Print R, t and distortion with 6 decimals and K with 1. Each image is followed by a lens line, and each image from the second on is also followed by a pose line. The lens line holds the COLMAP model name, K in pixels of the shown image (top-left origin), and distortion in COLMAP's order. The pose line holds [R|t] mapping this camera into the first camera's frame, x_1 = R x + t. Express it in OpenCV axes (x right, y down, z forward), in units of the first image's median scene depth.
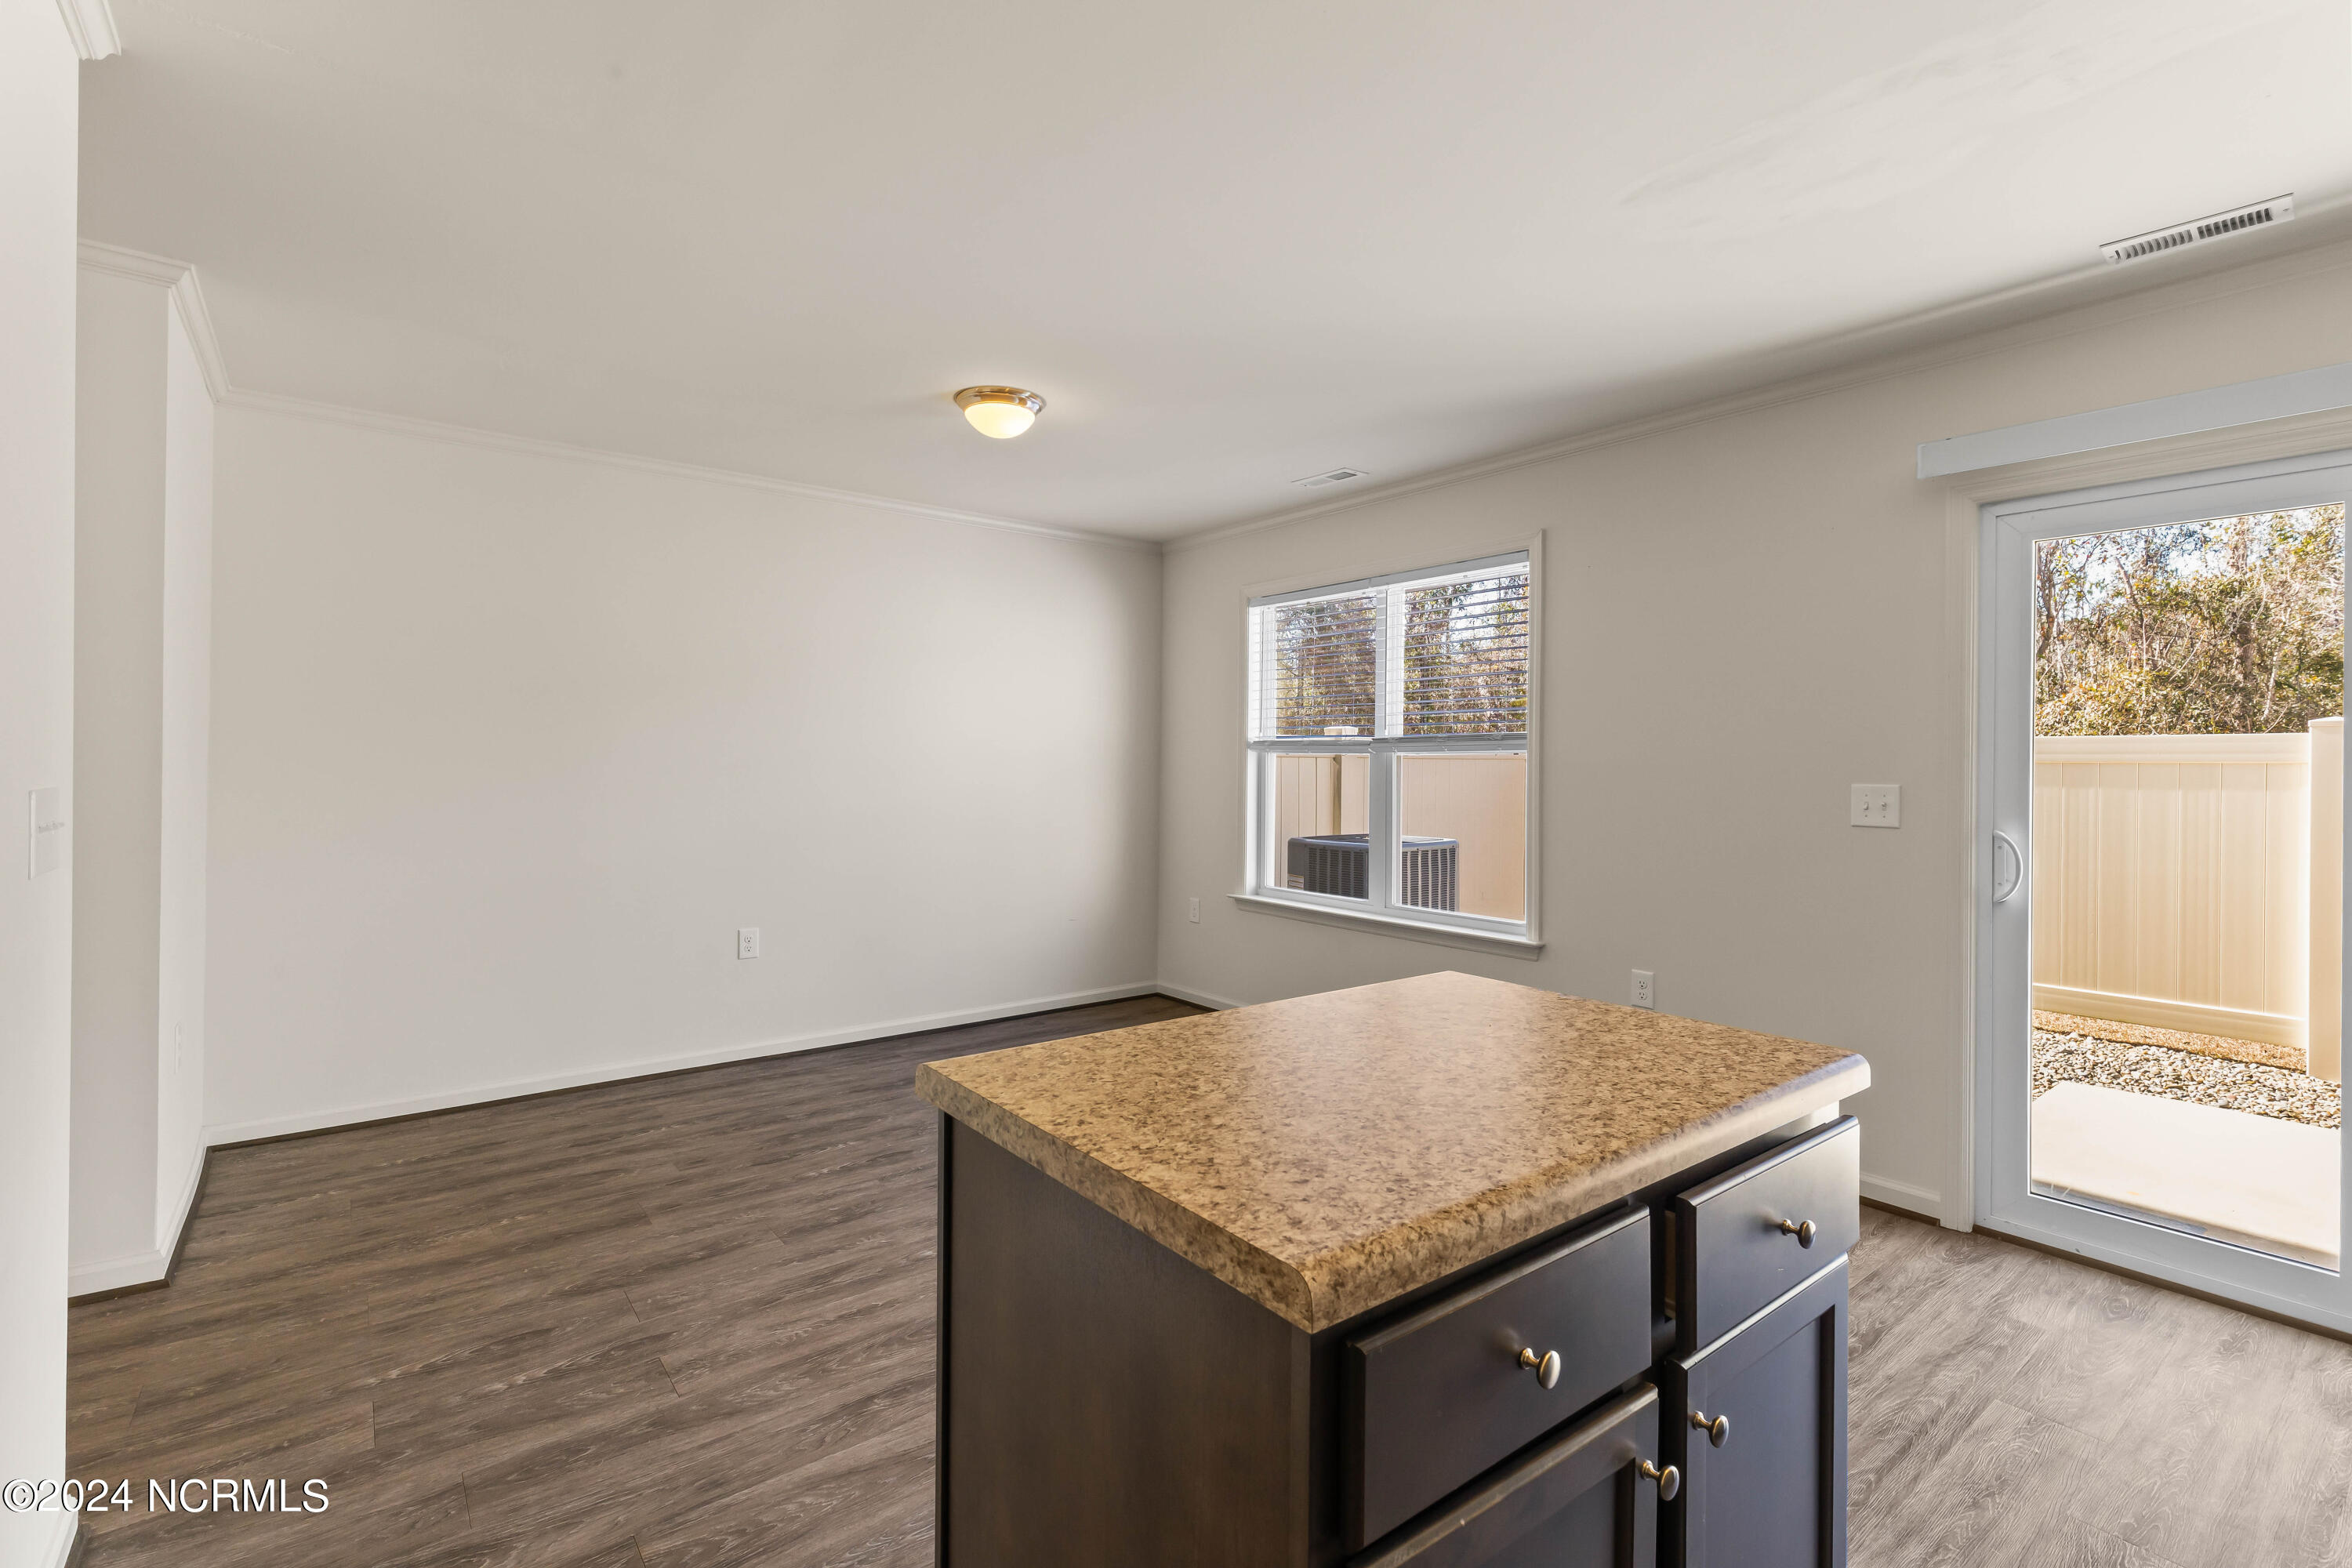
lens RADIAL K [[1071.0, 0, 1176.0], [0, 1071.0, 784.0], [0, 0, 1]] dist [0.001791, -0.000426]
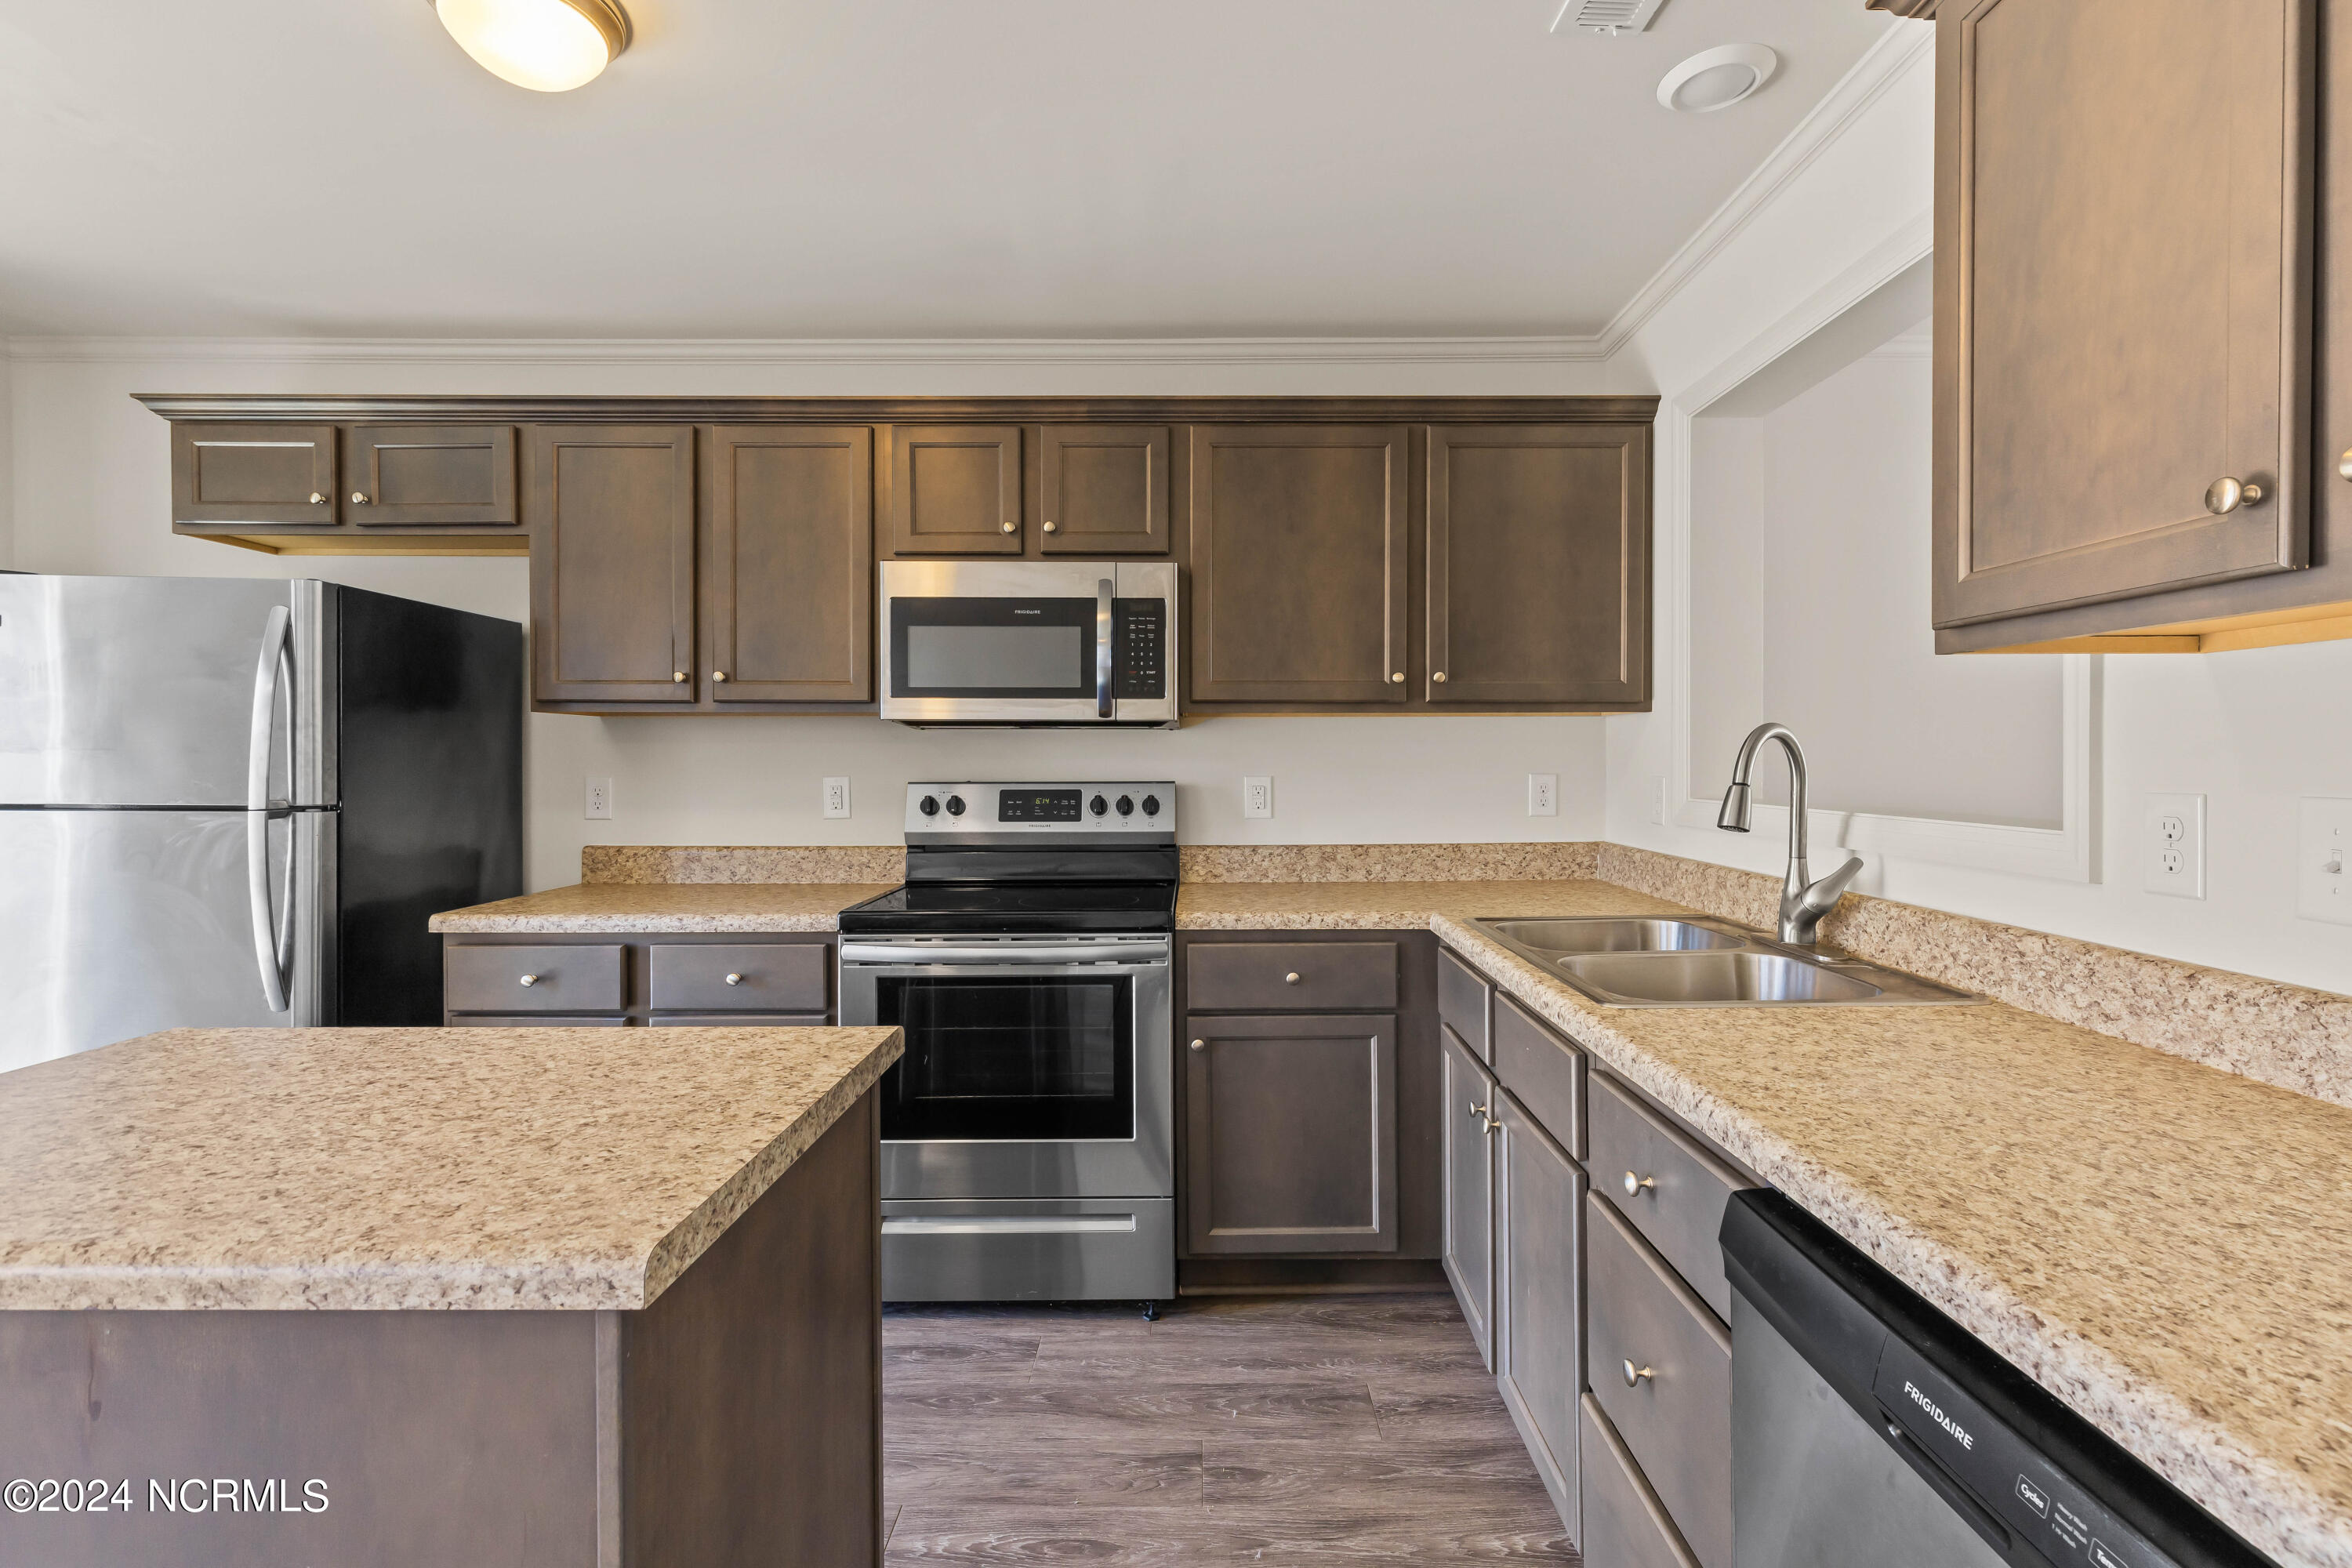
lens RADIAL K [[1046.8, 0, 1184.3], [0, 1046.8, 764.7], [0, 0, 1]] dist [0.002591, -0.000031]
pose [[-0.785806, -0.010153, 0.618390, -0.494804], [0.009200, 0.999563, 0.028101, -0.019529], [-0.618405, 0.027771, -0.785369, 0.742786]]
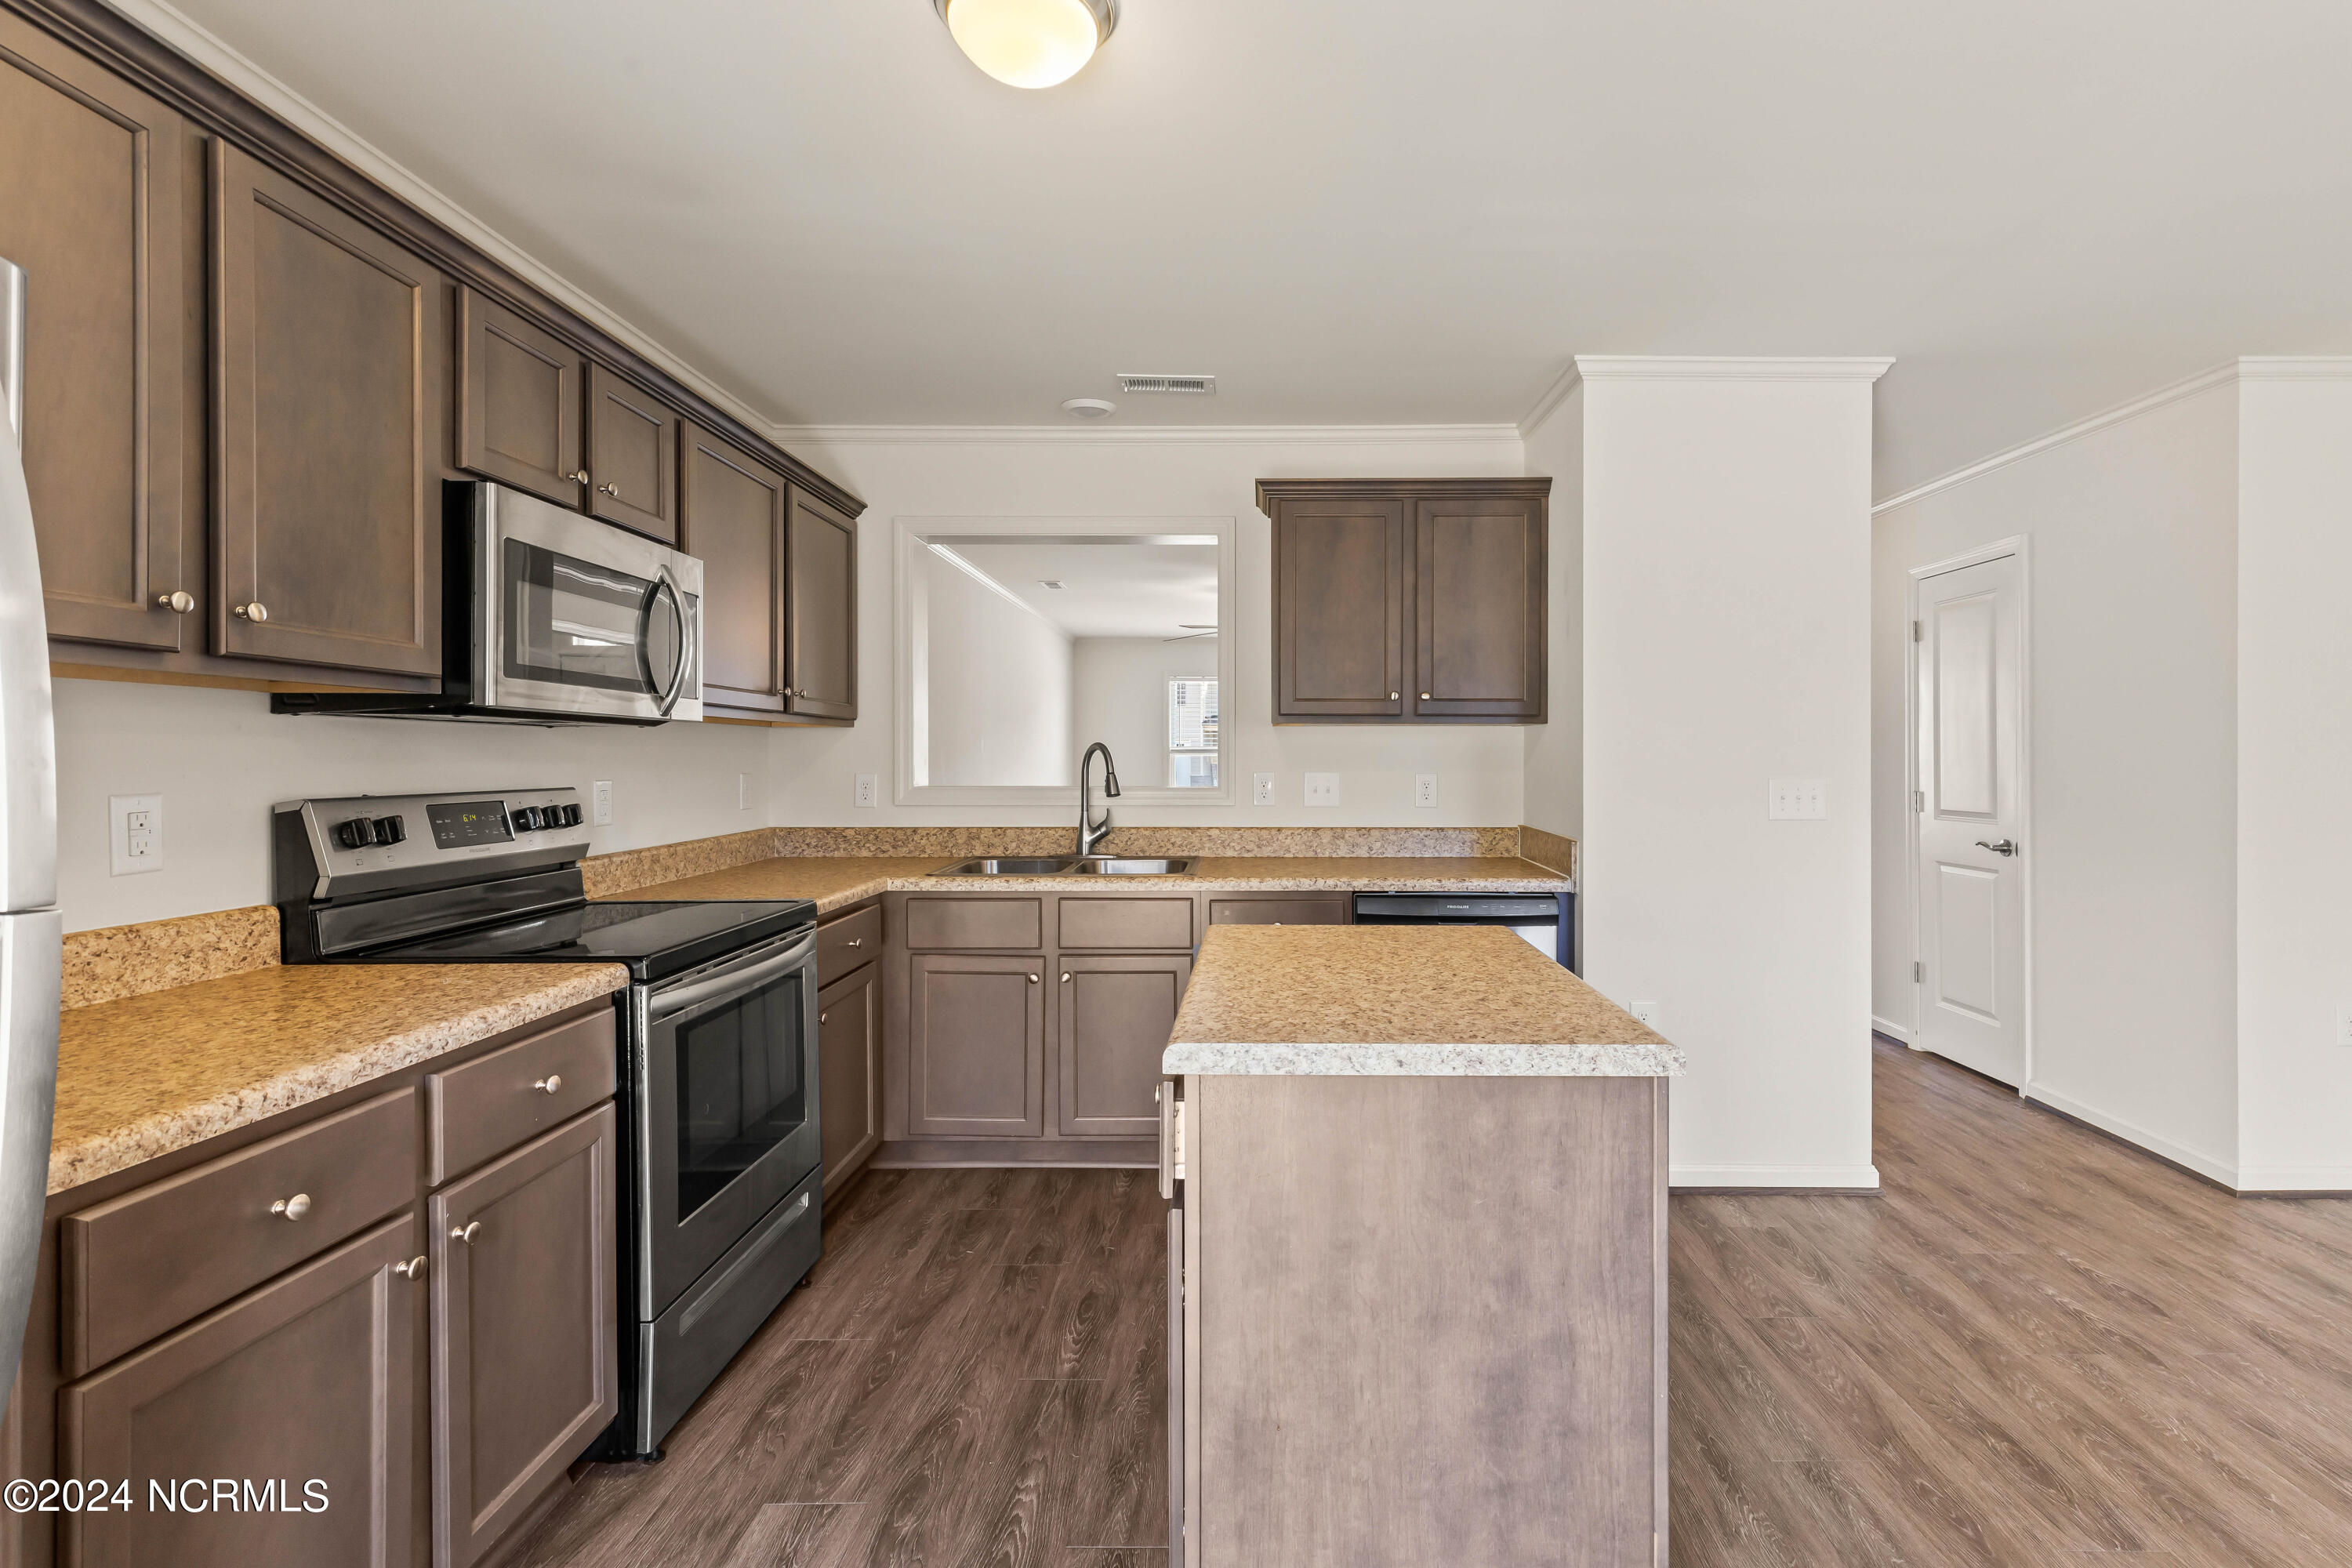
lens RADIAL K [[1086.7, 0, 1257.2], [0, 1086.7, 744.3], [0, 0, 1]] dist [0.000493, -0.000096]
pose [[-0.614257, -0.018314, -0.788893, 0.891196], [-0.023465, 0.999712, -0.004937, -0.020019], [0.788757, 0.015479, -0.614510, 1.058054]]
